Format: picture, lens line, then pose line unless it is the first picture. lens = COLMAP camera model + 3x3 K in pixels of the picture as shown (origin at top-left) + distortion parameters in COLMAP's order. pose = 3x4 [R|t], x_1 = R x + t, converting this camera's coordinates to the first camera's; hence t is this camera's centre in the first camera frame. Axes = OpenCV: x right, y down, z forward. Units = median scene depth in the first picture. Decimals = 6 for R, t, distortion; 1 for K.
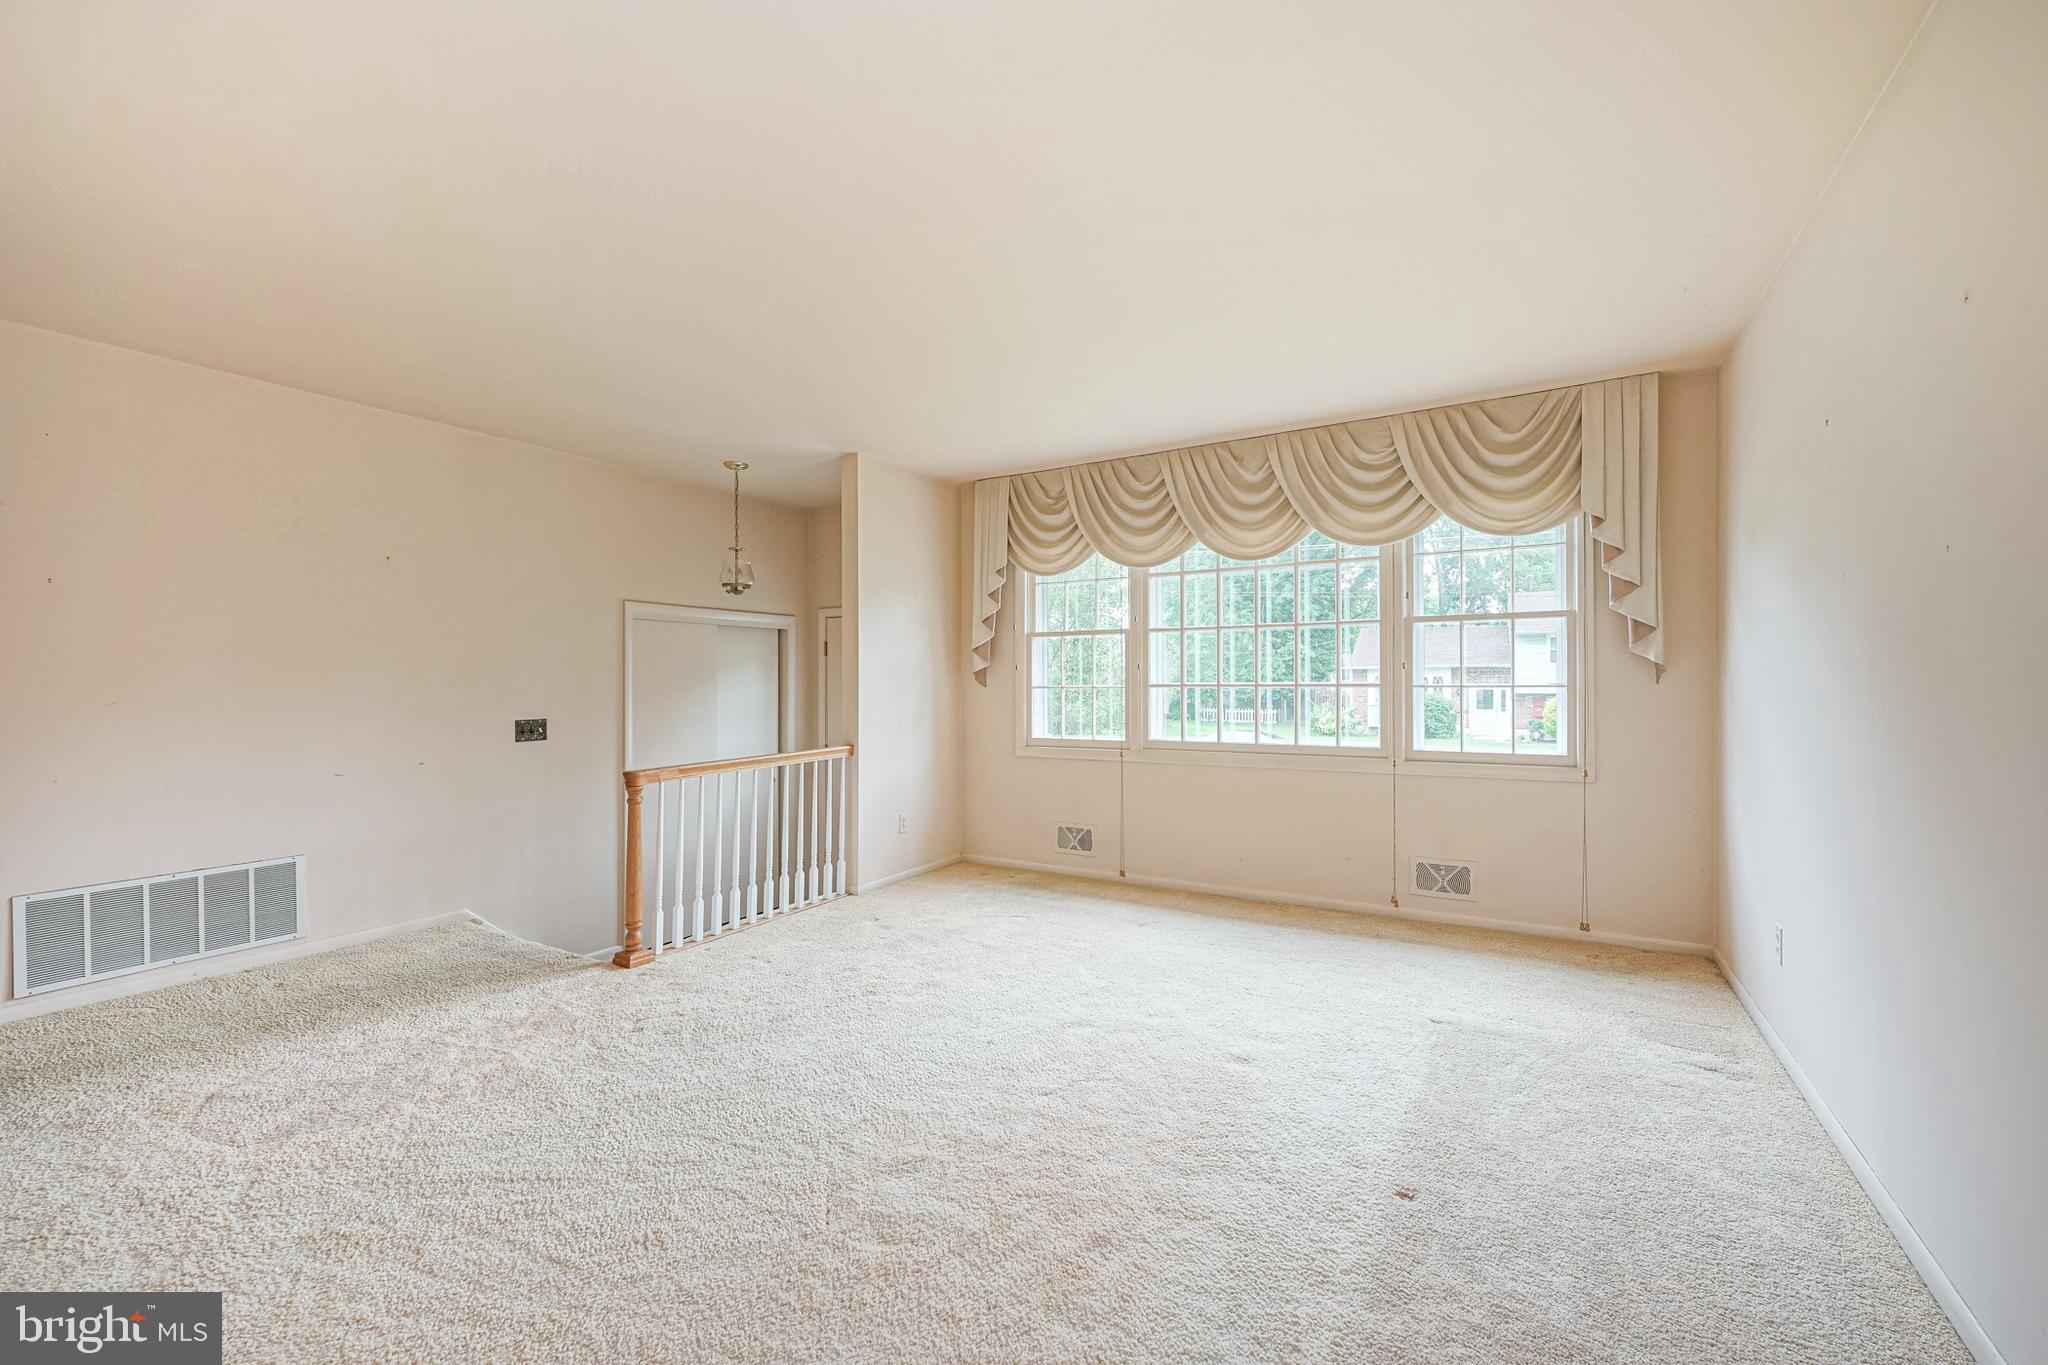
lens RADIAL K [[814.7, 0, 1028.2], [0, 814.7, 680.5], [0, 0, 1]] dist [-0.004592, 0.001234]
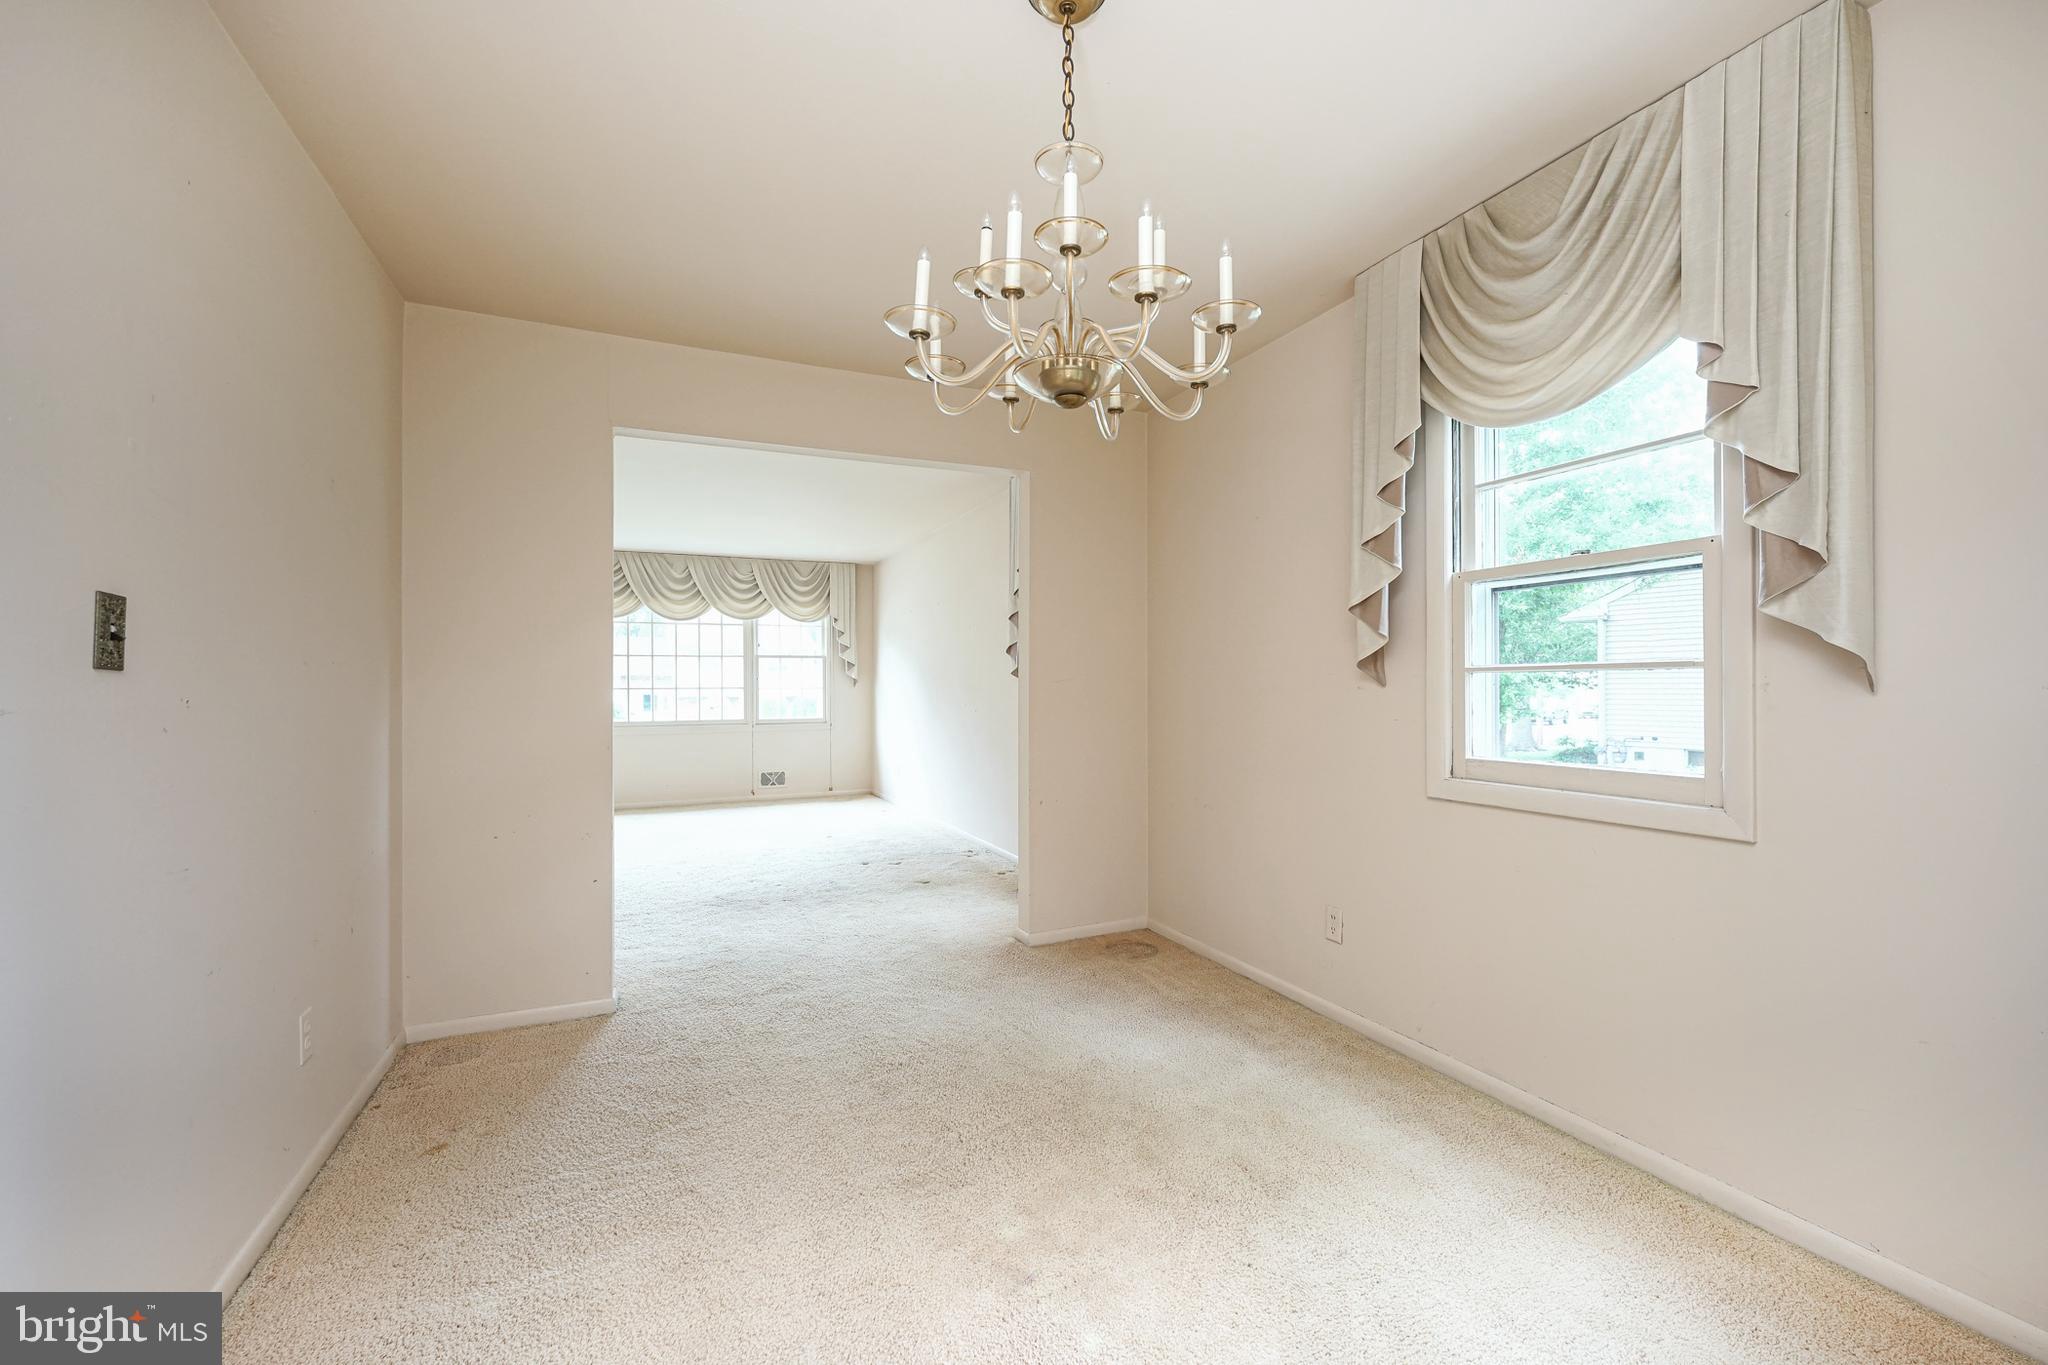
lens RADIAL K [[814.7, 0, 1040.2], [0, 814.7, 689.7], [0, 0, 1]] dist [-0.004592, 0.001234]
pose [[0.562725, -0.006743, 0.826617, -0.845624], [-0.001136, 0.999959, 0.008930, -0.009563], [-0.826644, -0.005964, 0.562694, -0.764633]]
